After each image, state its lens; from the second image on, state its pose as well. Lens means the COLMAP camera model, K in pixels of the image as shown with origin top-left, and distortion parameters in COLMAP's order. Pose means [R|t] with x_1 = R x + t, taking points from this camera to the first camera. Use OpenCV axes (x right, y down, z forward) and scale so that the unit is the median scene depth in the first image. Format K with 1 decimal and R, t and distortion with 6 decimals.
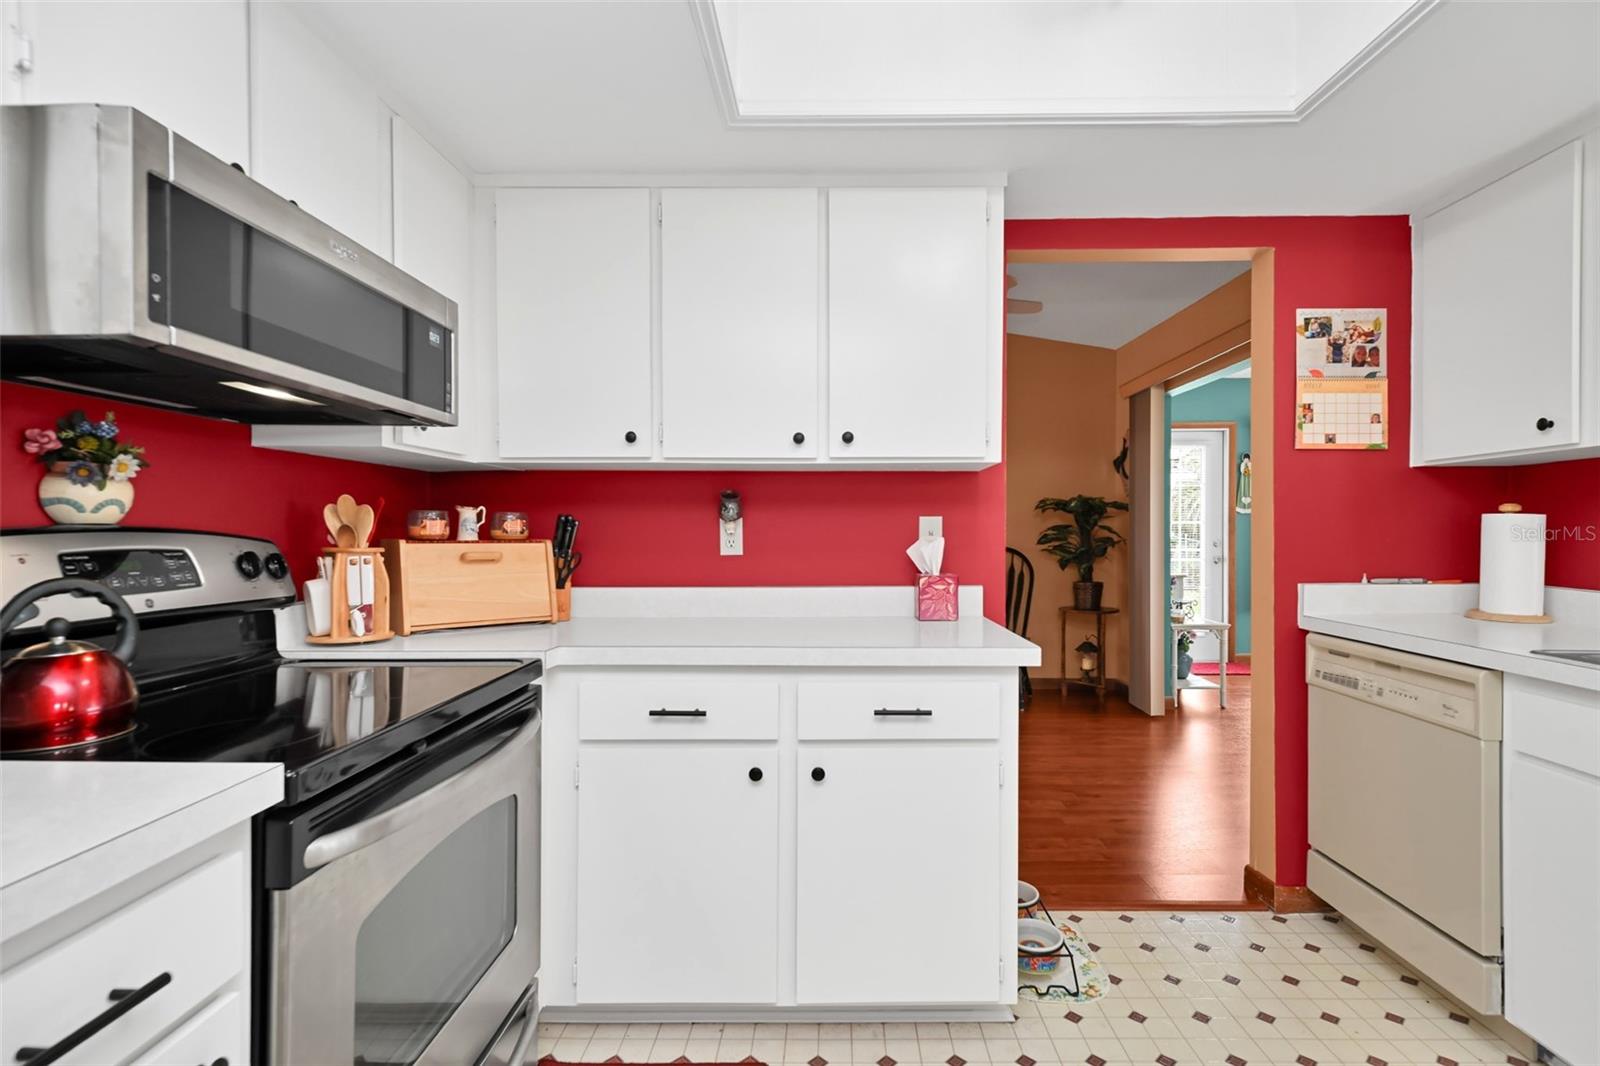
lens RADIAL K [[714.0, 0, 811.2], [0, 714.0, 535.7], [0, 0, 1]] dist [-0.011417, -0.000803]
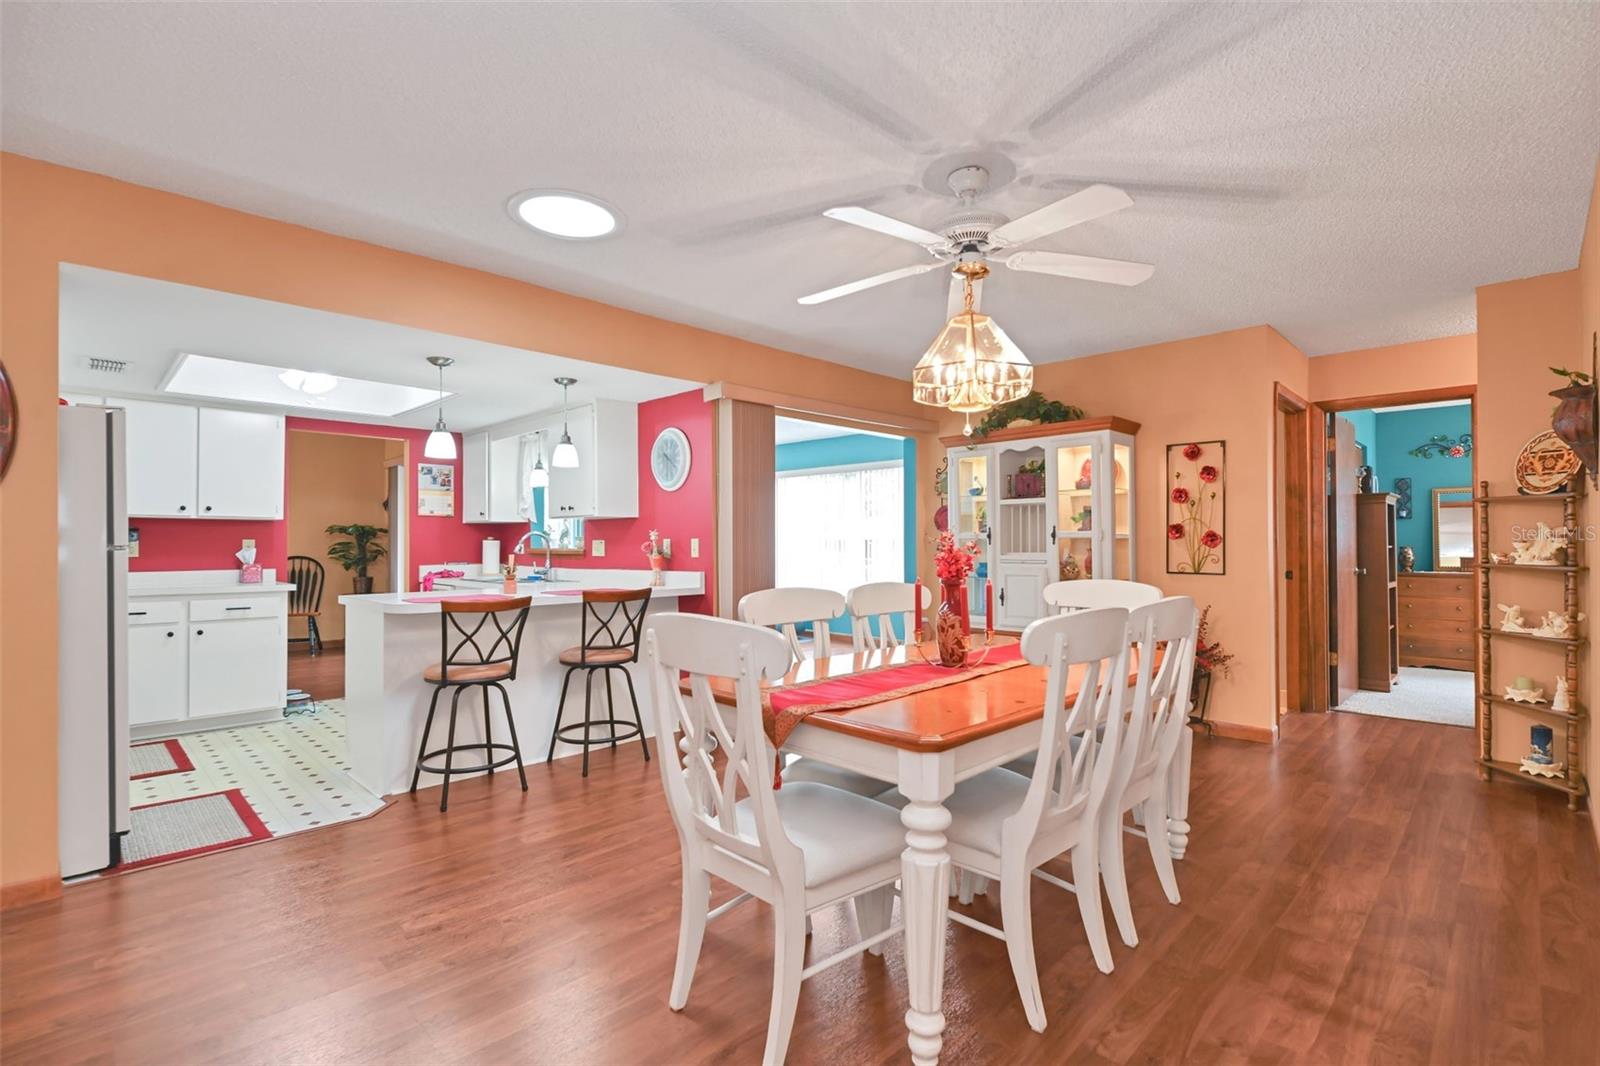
lens RADIAL K [[714.0, 0, 811.2], [0, 714.0, 535.7], [0, 0, 1]] dist [-0.011417, -0.000803]
pose [[0.657700, 0.009595, 0.753219, -0.363082], [0.005544, 0.999830, -0.017577, 0.010124], [-0.753260, 0.015736, 0.657535, -1.876381]]
